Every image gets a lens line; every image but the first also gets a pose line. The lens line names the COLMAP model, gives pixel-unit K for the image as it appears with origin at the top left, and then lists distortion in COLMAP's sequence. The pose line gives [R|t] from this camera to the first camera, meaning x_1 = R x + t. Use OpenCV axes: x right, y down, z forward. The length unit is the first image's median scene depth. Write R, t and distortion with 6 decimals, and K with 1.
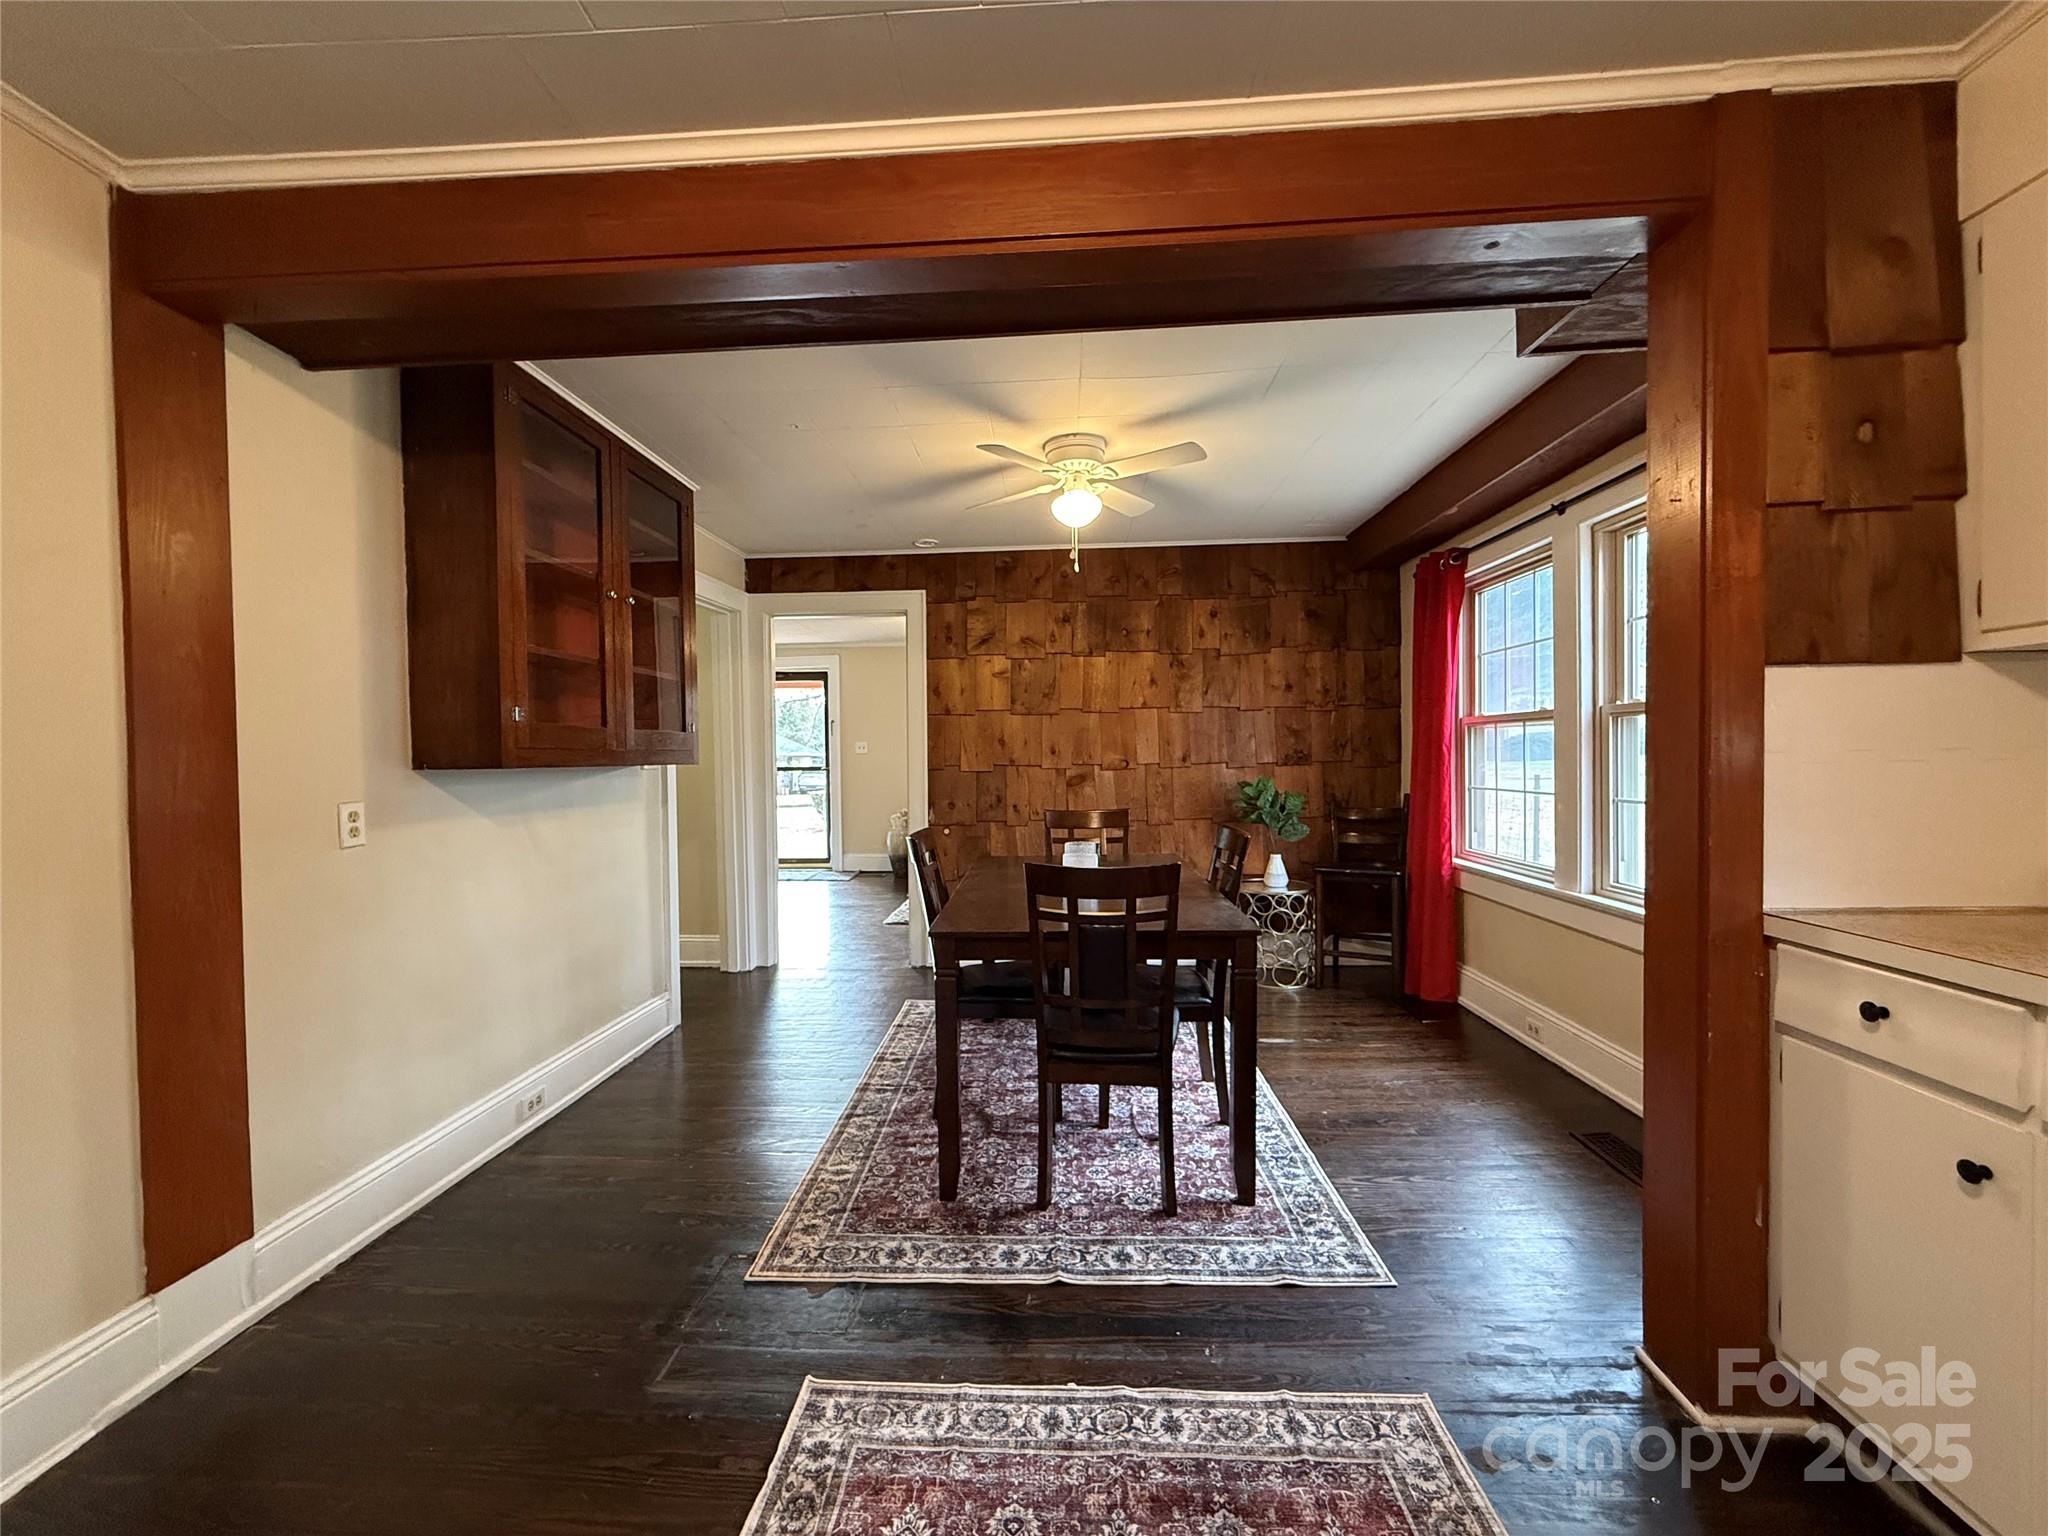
lens RADIAL K [[813.7, 0, 1018.7], [0, 813.7, 771.6], [0, 0, 1]] dist [-0.001328, 0.000169]
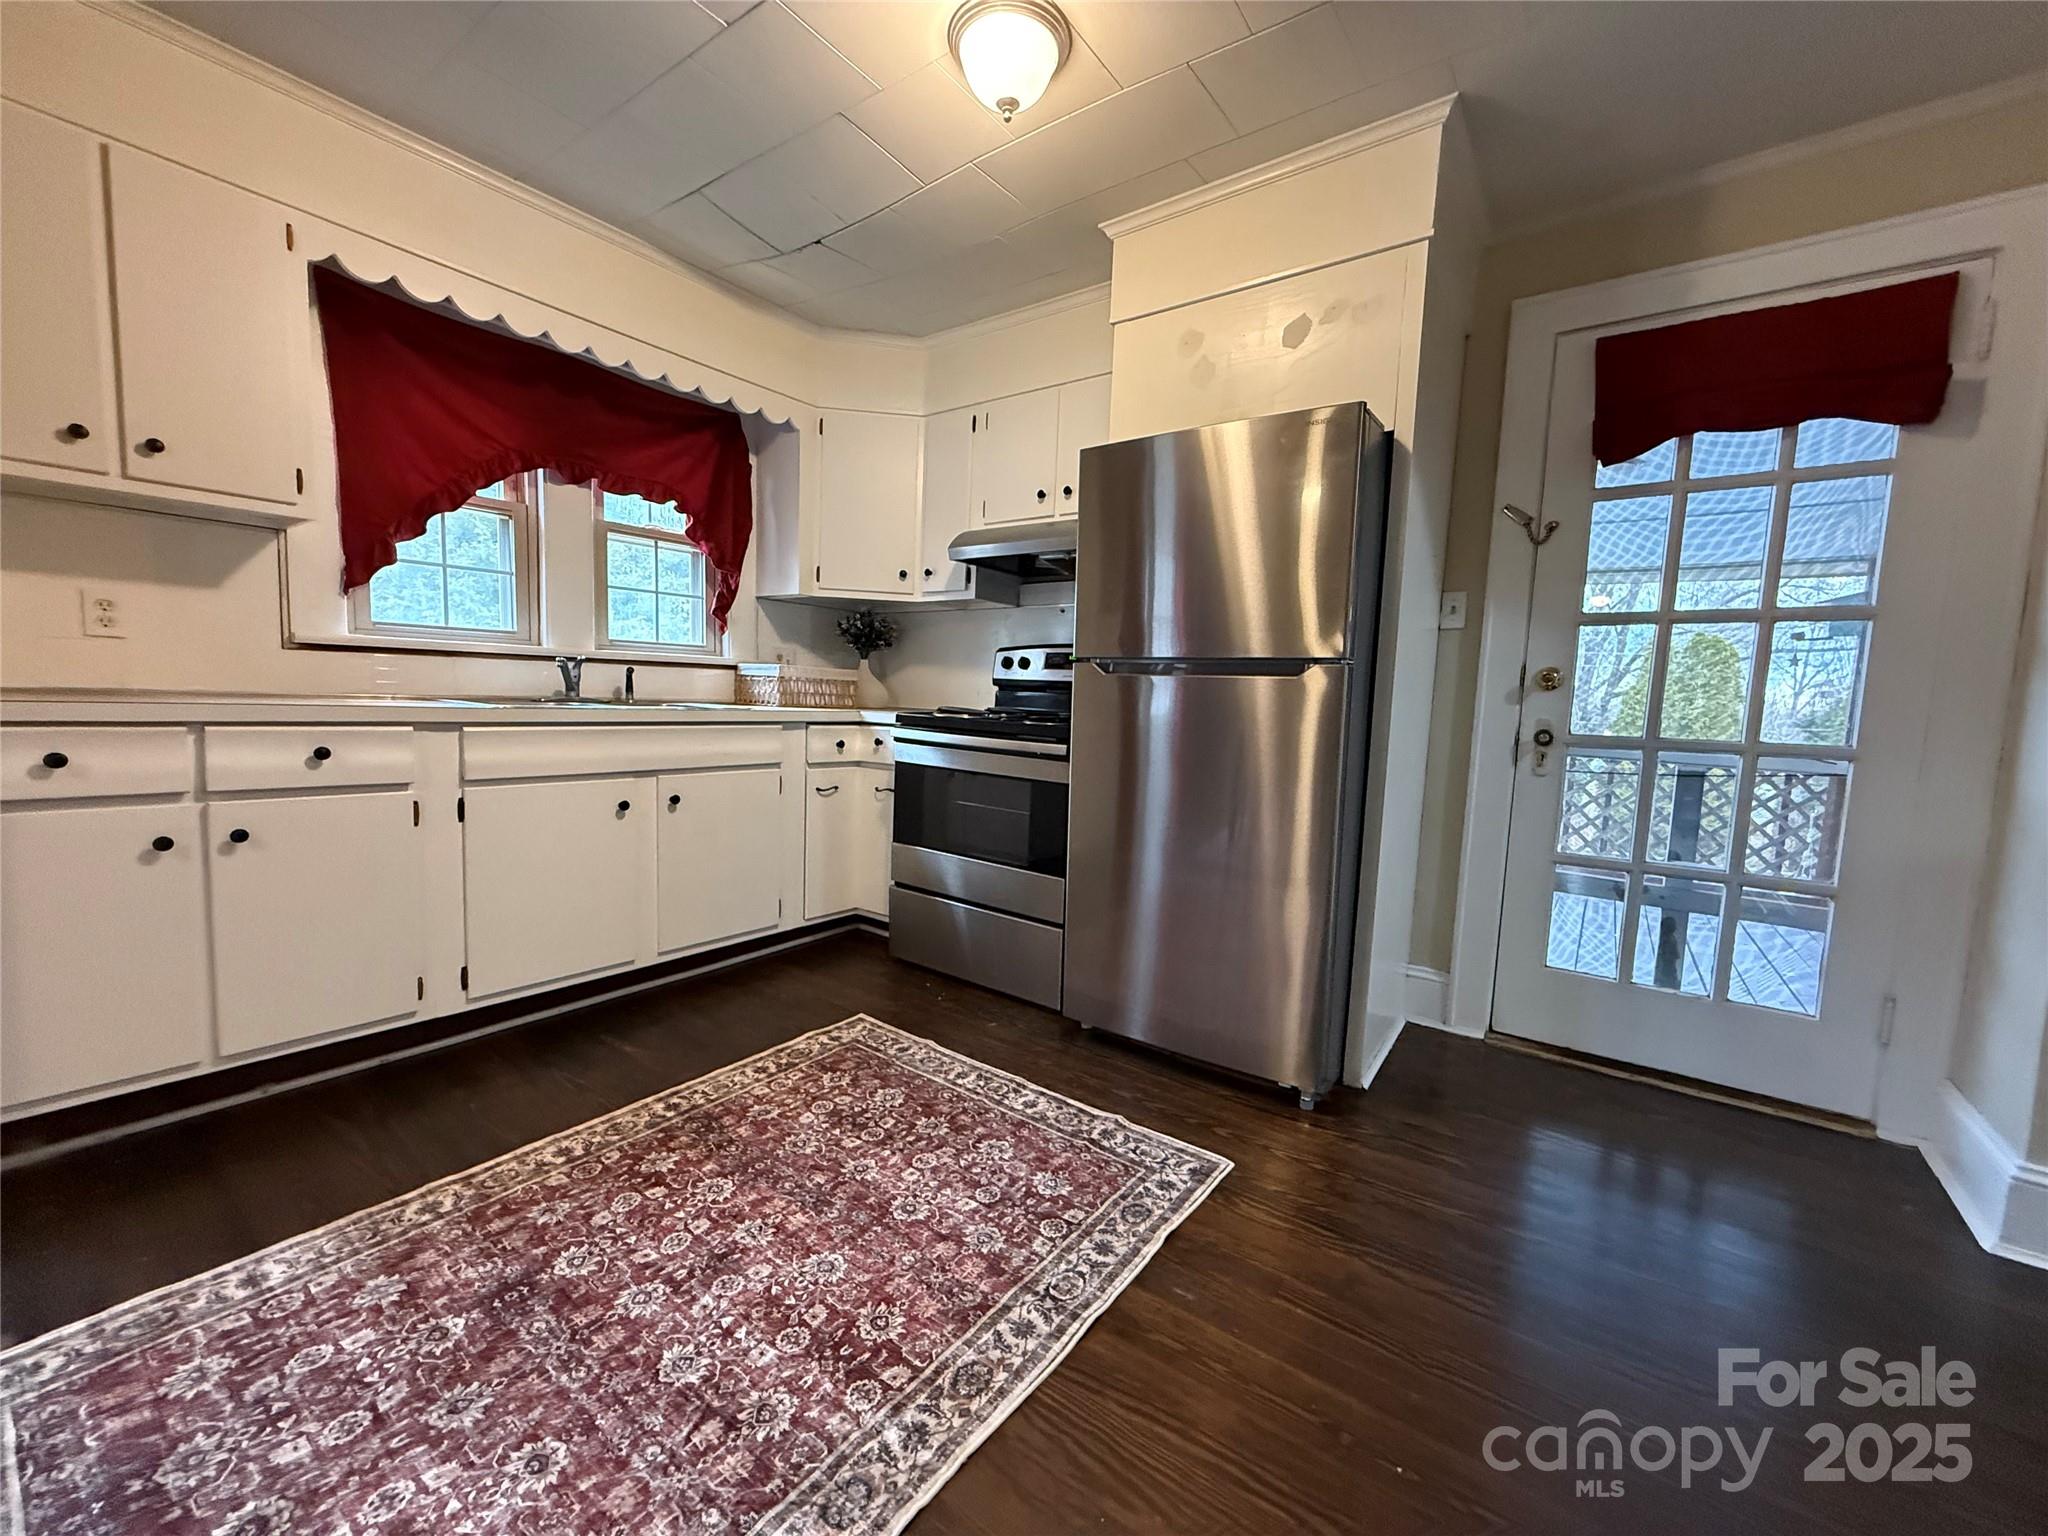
lens RADIAL K [[813.7, 0, 1018.7], [0, 813.7, 771.6], [0, 0, 1]] dist [-0.001328, 0.000169]
pose [[-0.829713, -0.071418, 0.553602, -0.361455], [-0.021163, 0.995093, 0.096654, 0.067044], [-0.557788, 0.068479, -0.827153, 0.506286]]
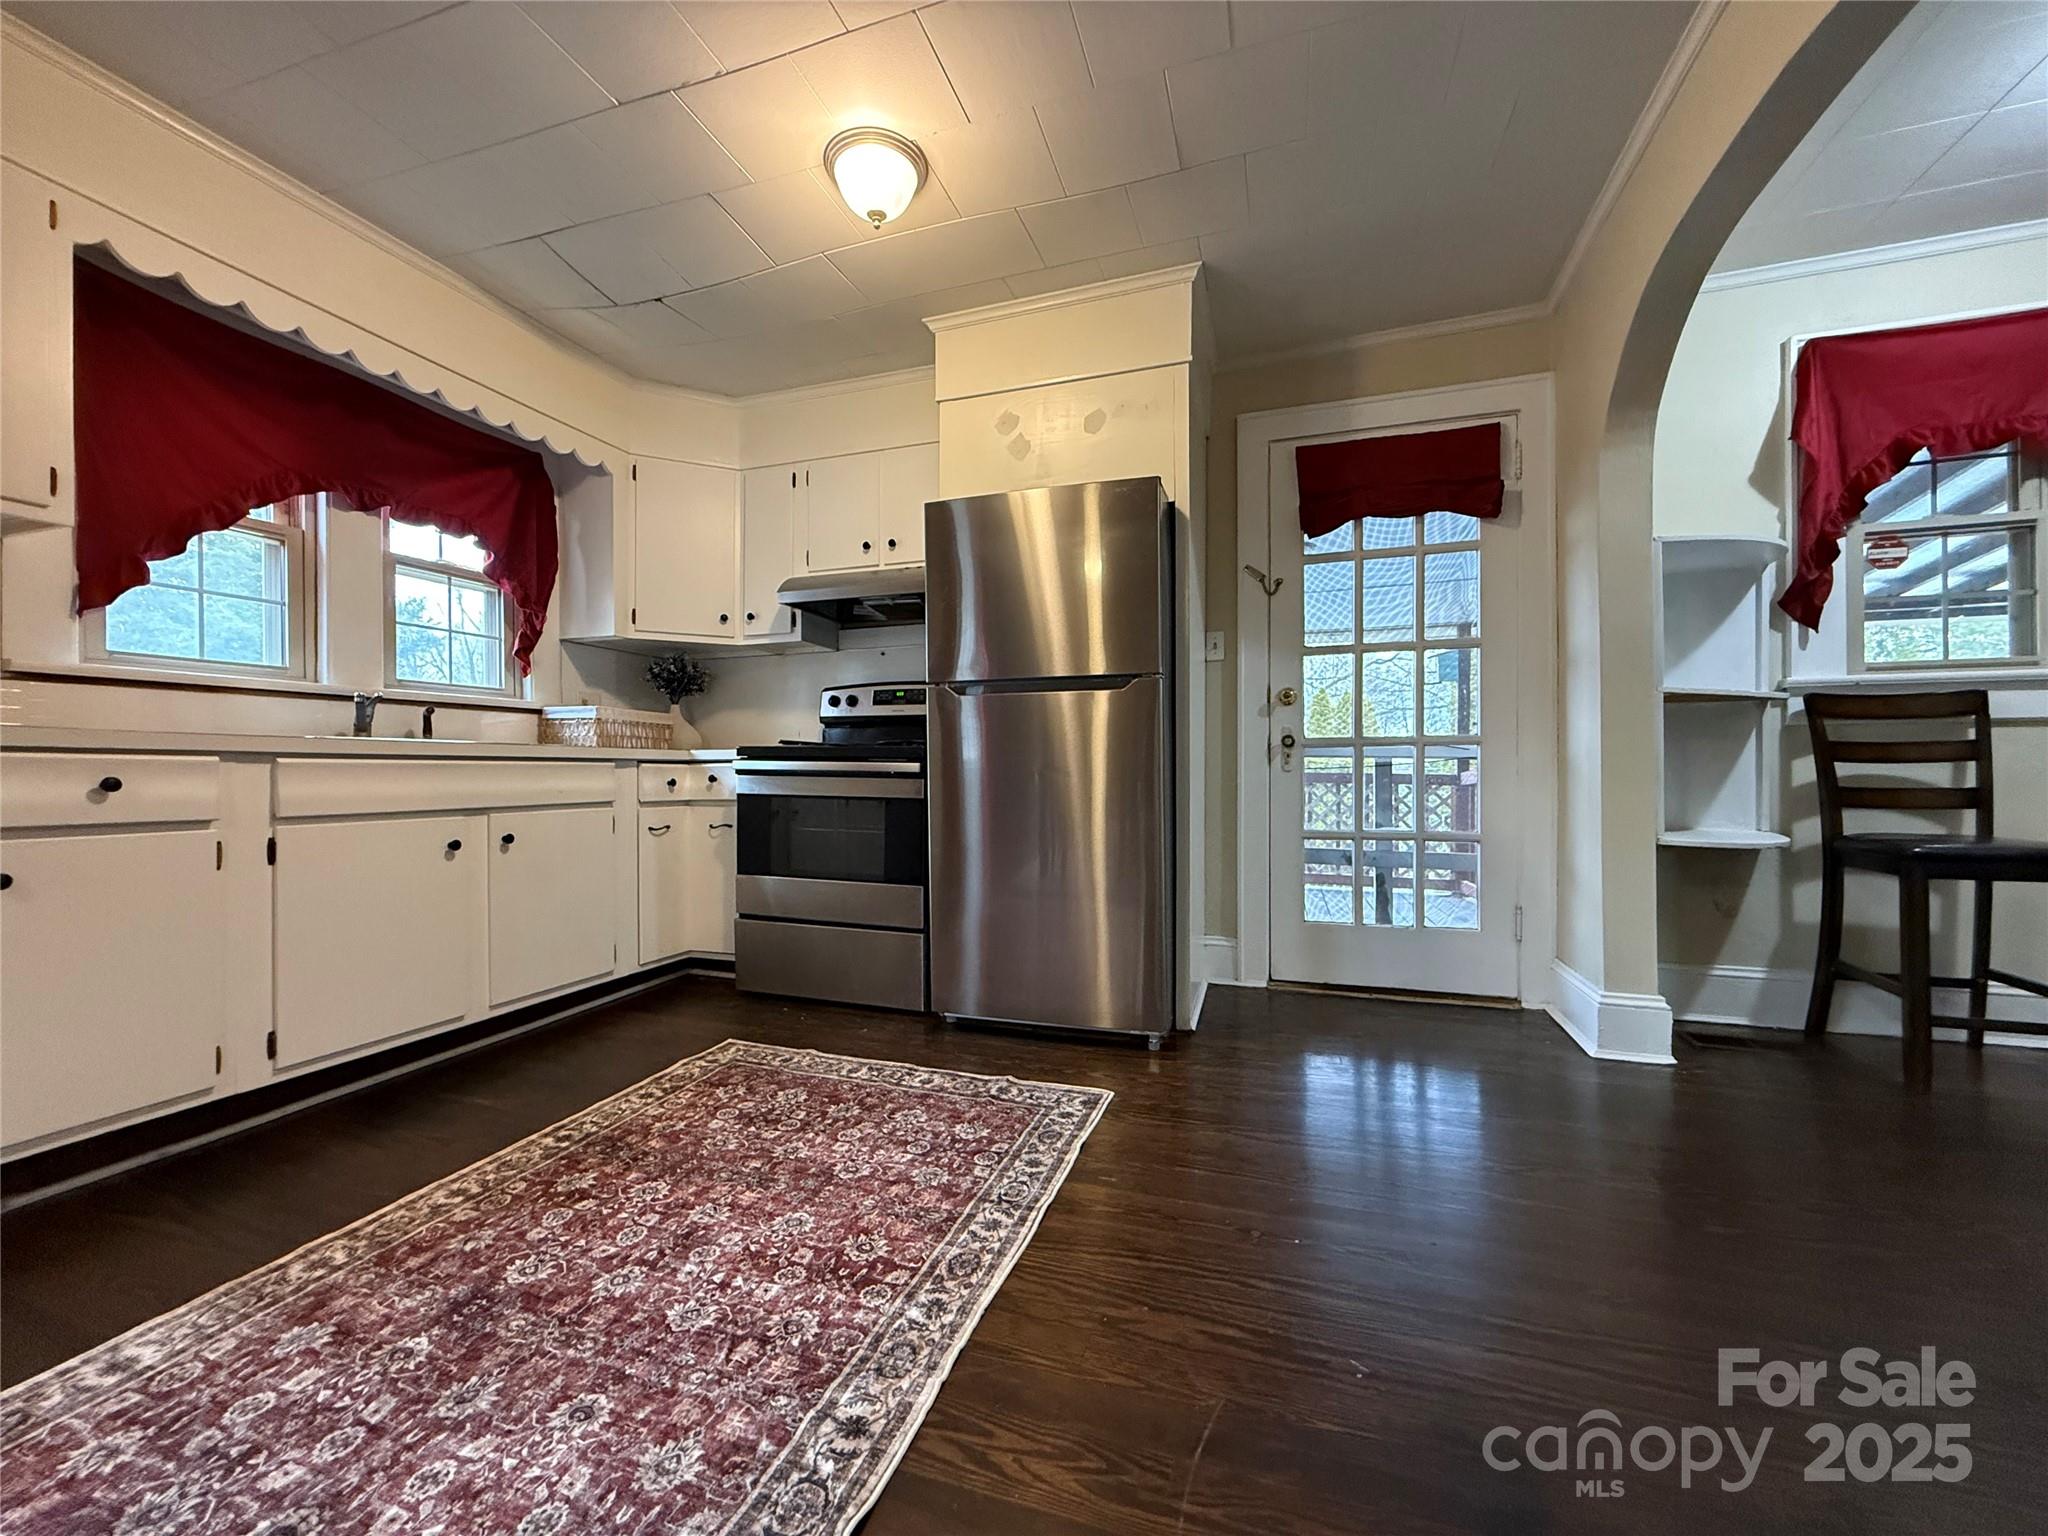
lens RADIAL K [[813.7, 0, 1018.7], [0, 813.7, 771.6], [0, 0, 1]] dist [-0.001328, 0.000169]
pose [[-0.961171, 0.014441, 0.275576, -0.301601], [0.017561, 0.999807, 0.008856, 0.122313], [-0.275395, 0.013351, -0.961238, 0.641490]]
